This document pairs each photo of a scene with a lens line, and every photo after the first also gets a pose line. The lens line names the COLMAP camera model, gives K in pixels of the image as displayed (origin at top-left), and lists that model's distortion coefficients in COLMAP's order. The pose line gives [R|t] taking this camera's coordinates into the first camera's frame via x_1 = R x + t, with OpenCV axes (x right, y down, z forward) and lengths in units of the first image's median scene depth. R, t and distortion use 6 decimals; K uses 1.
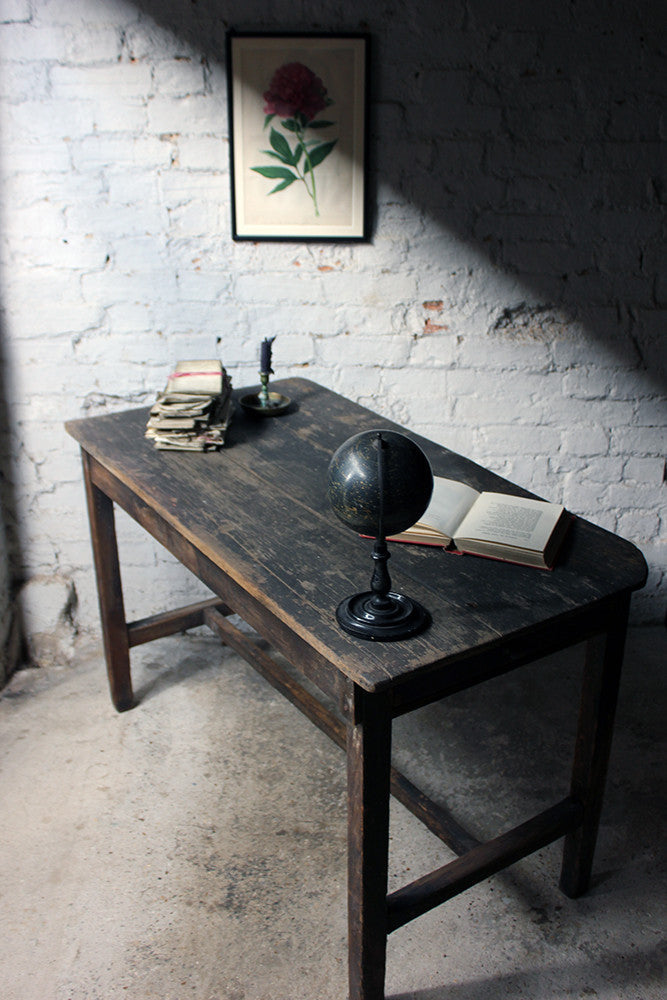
lens RADIAL K [[1064.3, 0, 330.5], [0, 1064.3, 522.5], [0, 0, 1]] dist [-0.048605, 0.000000]
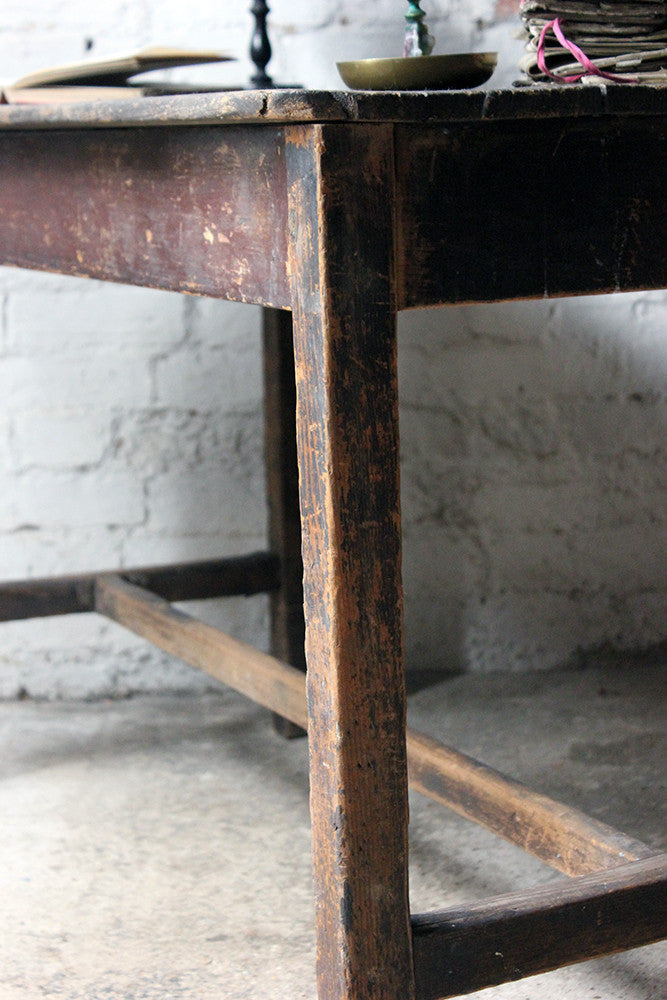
lens RADIAL K [[2102.9, 0, 342.0], [0, 2102.9, 489.1], [0, 0, 1]] dist [0.124985, 0.000000]
pose [[0.999422, -0.032834, -0.008784, 0.016941], [0.029553, 0.967128, -0.252569, 0.297561], [0.016788, 0.252163, 0.967539, 0.088586]]
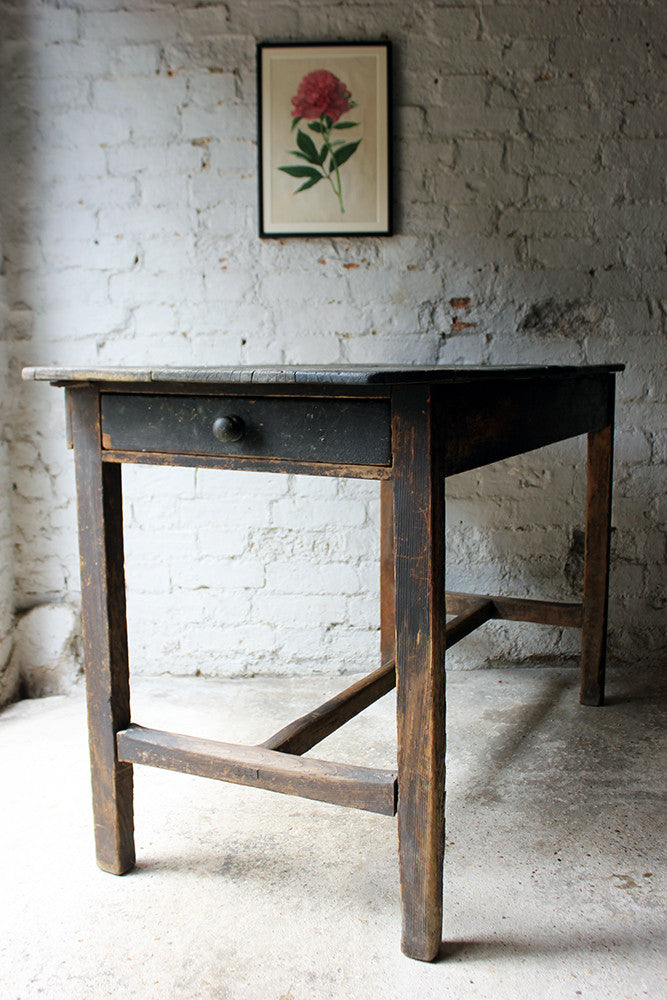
lens RADIAL K [[1019.2, 0, 334.8], [0, 1019.2, 497.3], [0, 0, 1]] dist [-0.052654, 0.000000]
pose [[0.999343, -0.007507, -0.035444, 0.012155], [-0.003986, 0.949576, -0.313513, 0.270286], [0.036010, 0.313448, 0.948922, 0.156133]]
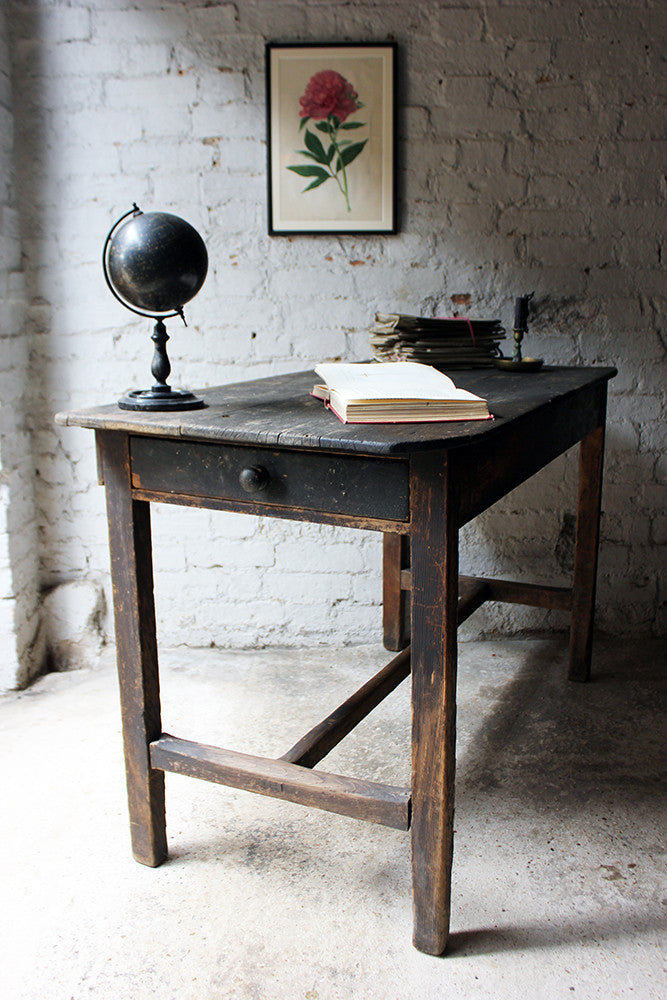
lens RADIAL K [[962.4, 0, 334.0], [0, 962.4, 499.1], [0, 0, 1]] dist [-0.065259, 0.000000]
pose [[0.999654, -0.004152, -0.025962, -0.003868], [-0.001902, 0.973444, -0.228916, 0.203164], [0.026223, 0.228886, 0.973100, 0.135011]]
